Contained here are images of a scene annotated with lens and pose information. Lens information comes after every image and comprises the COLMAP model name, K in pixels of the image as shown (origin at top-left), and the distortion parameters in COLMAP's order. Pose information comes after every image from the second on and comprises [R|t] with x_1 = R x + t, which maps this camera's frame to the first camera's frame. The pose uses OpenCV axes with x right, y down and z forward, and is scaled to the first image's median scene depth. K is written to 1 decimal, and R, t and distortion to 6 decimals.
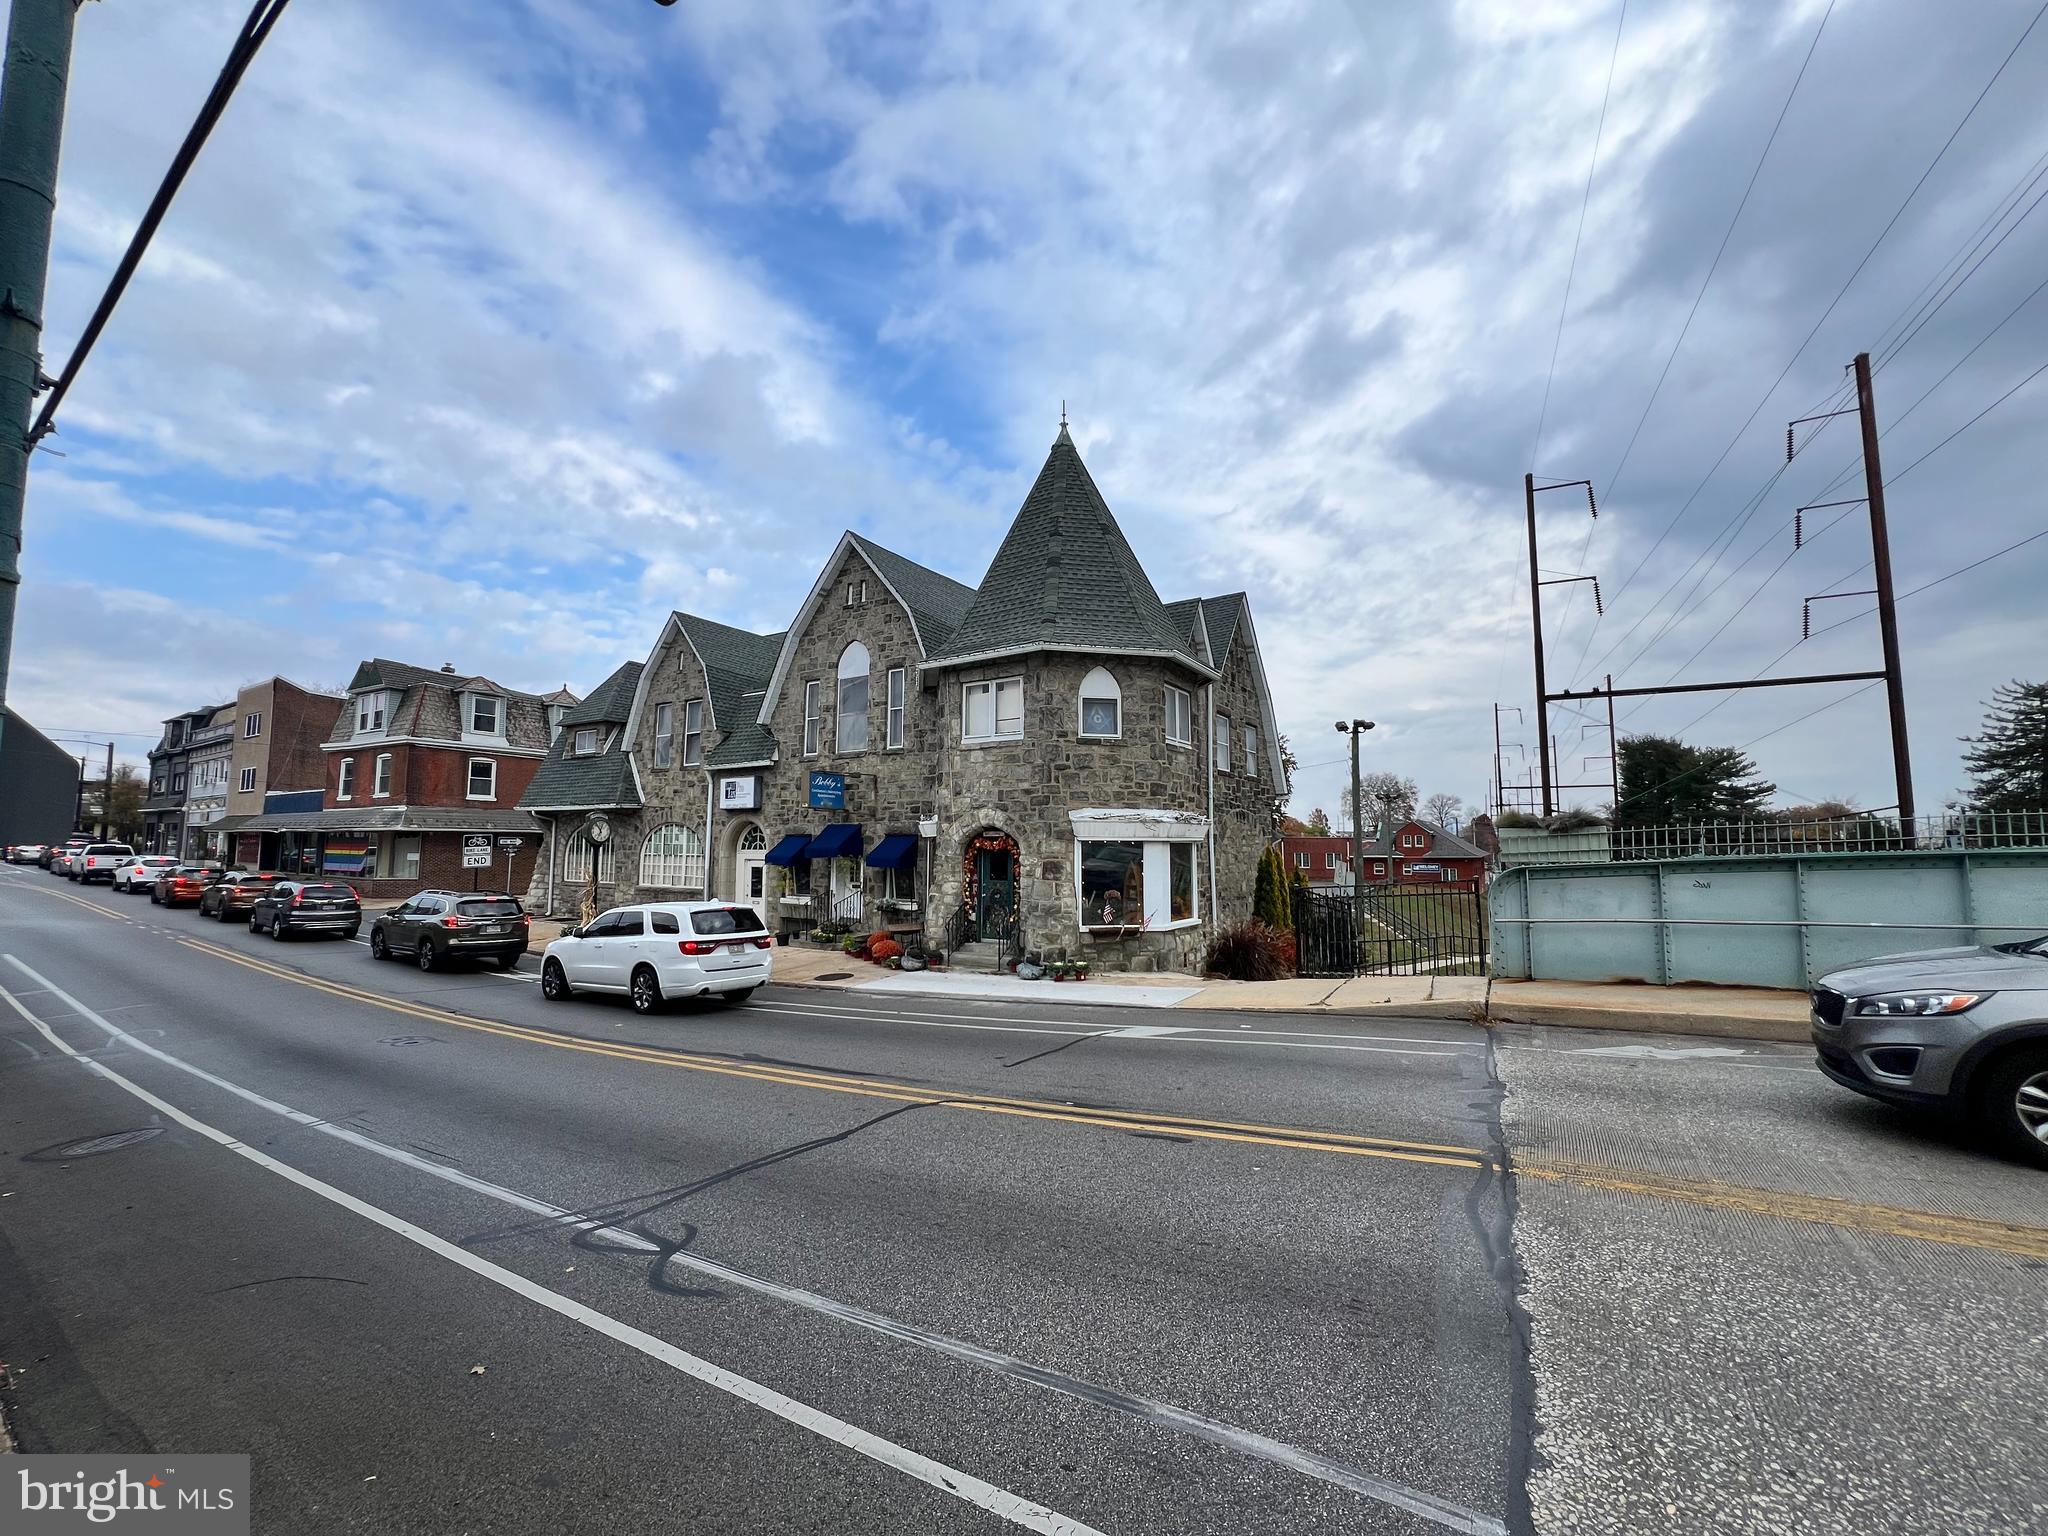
lens RADIAL K [[819.5, 0, 1019.6], [0, 819.5, 759.5], [0, 0, 1]] dist [-0.001499, 0.000641]
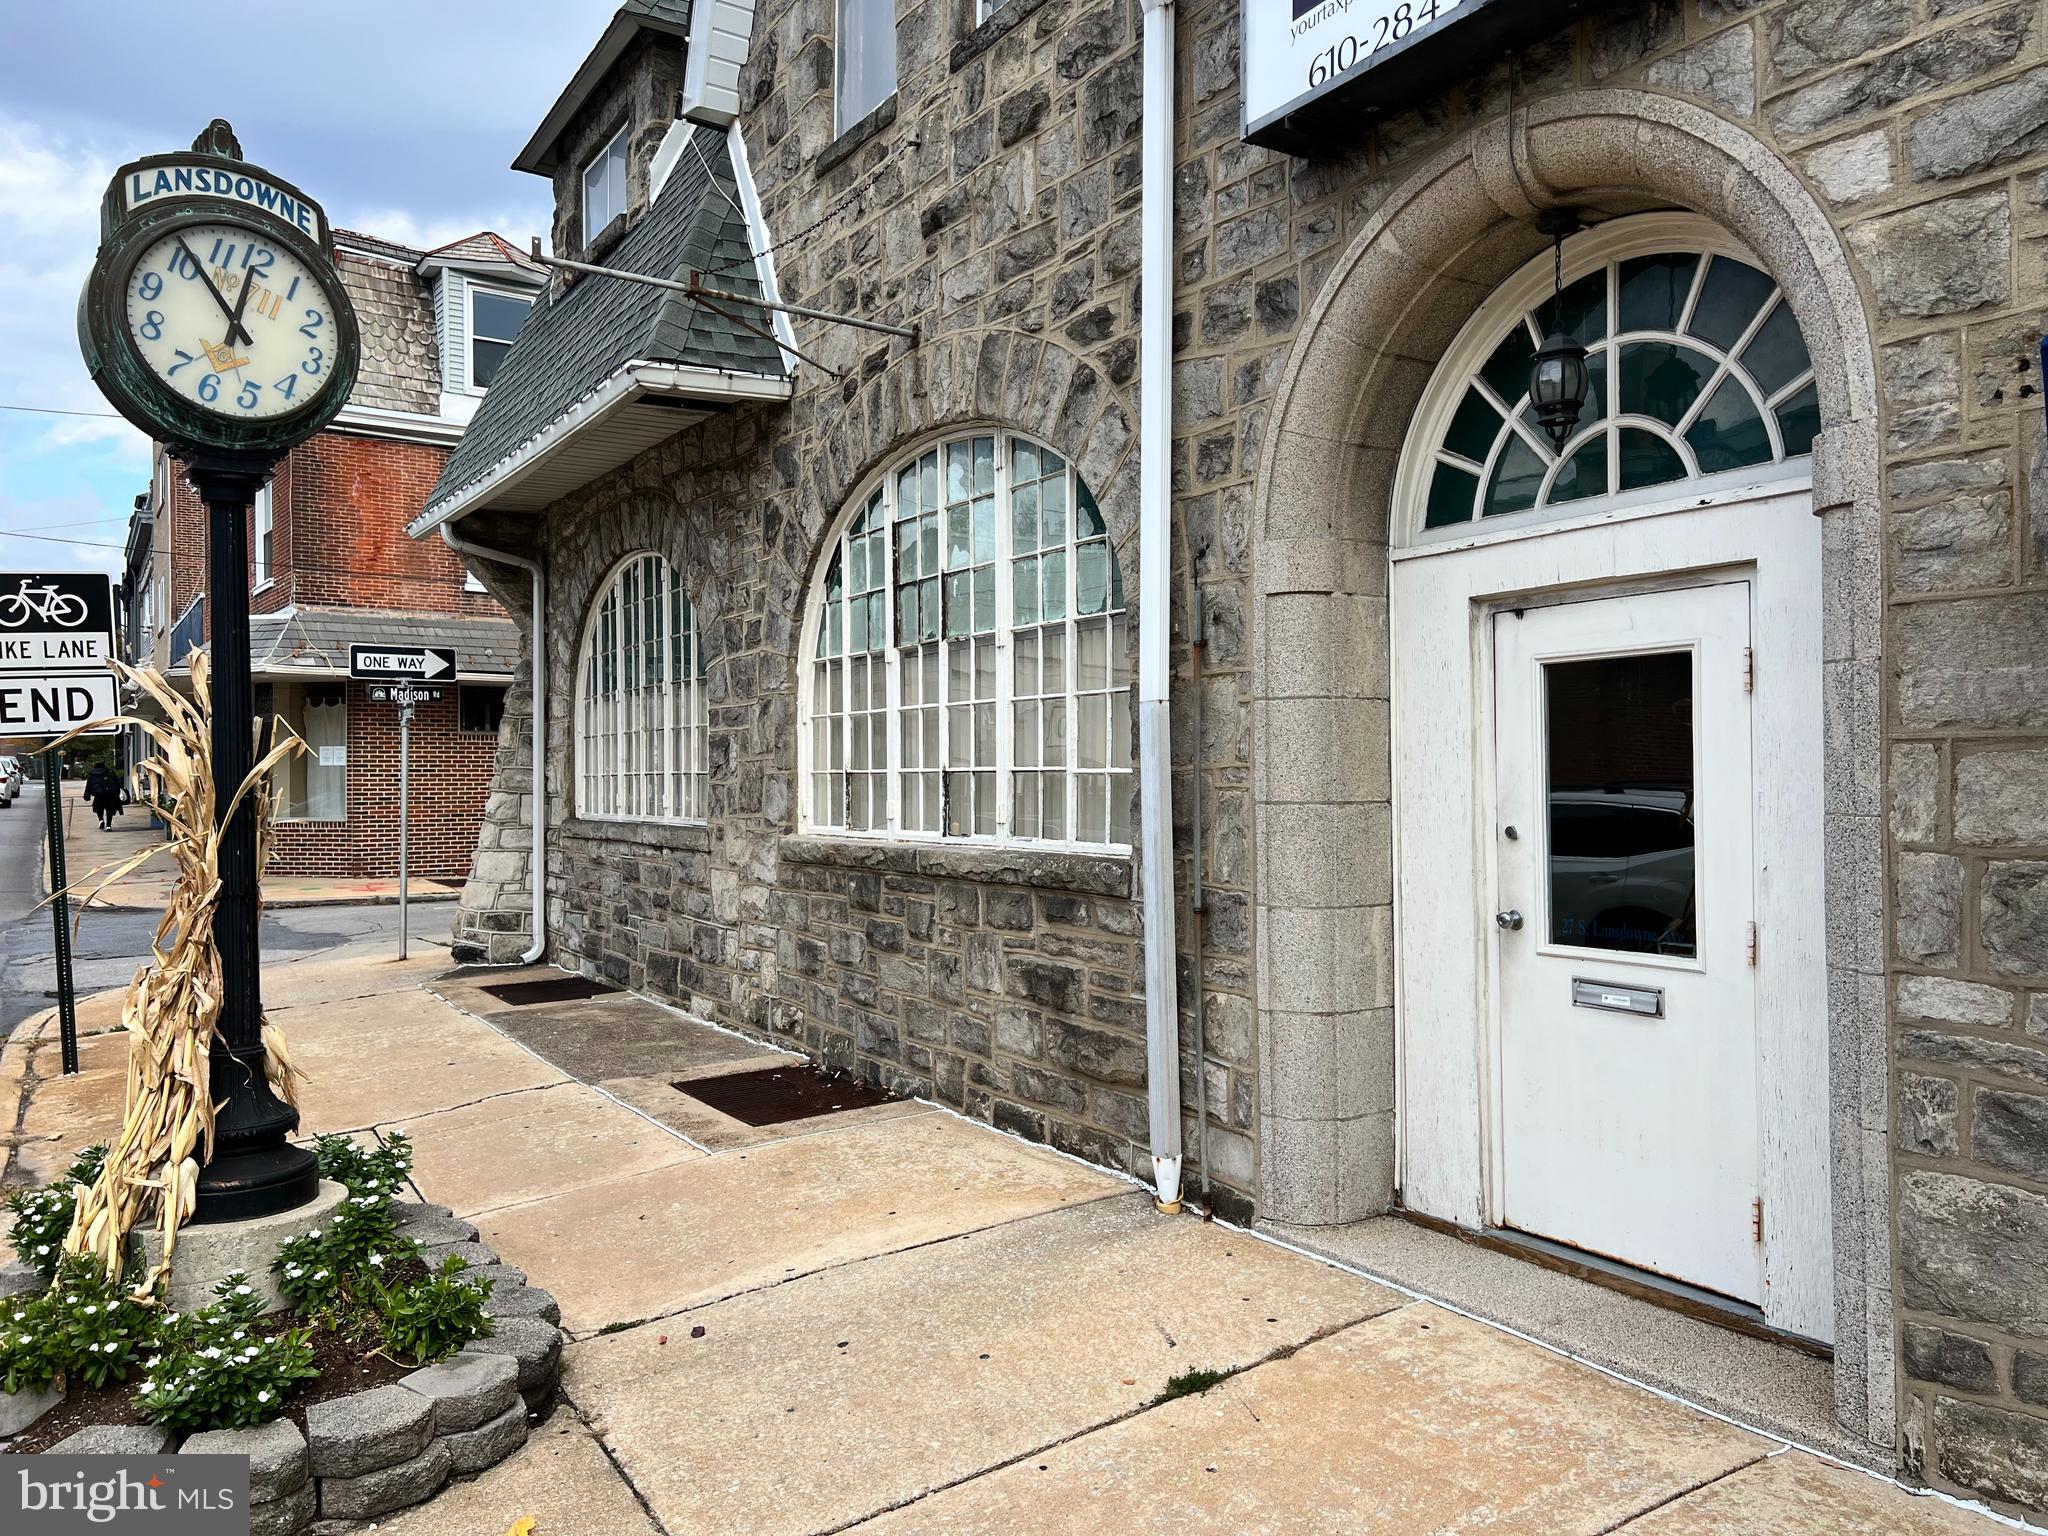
lens RADIAL K [[1527.8, 0, 1032.8], [0, 1527.8, 773.4], [0, 0, 1]] dist [0.073147, -0.073729]
pose [[0.910234, -0.007297, -0.414031, -0.332887], [0.046833, 0.995244, 0.085419, 0.136086], [0.411438, -0.097142, 0.906246, 0.859021]]
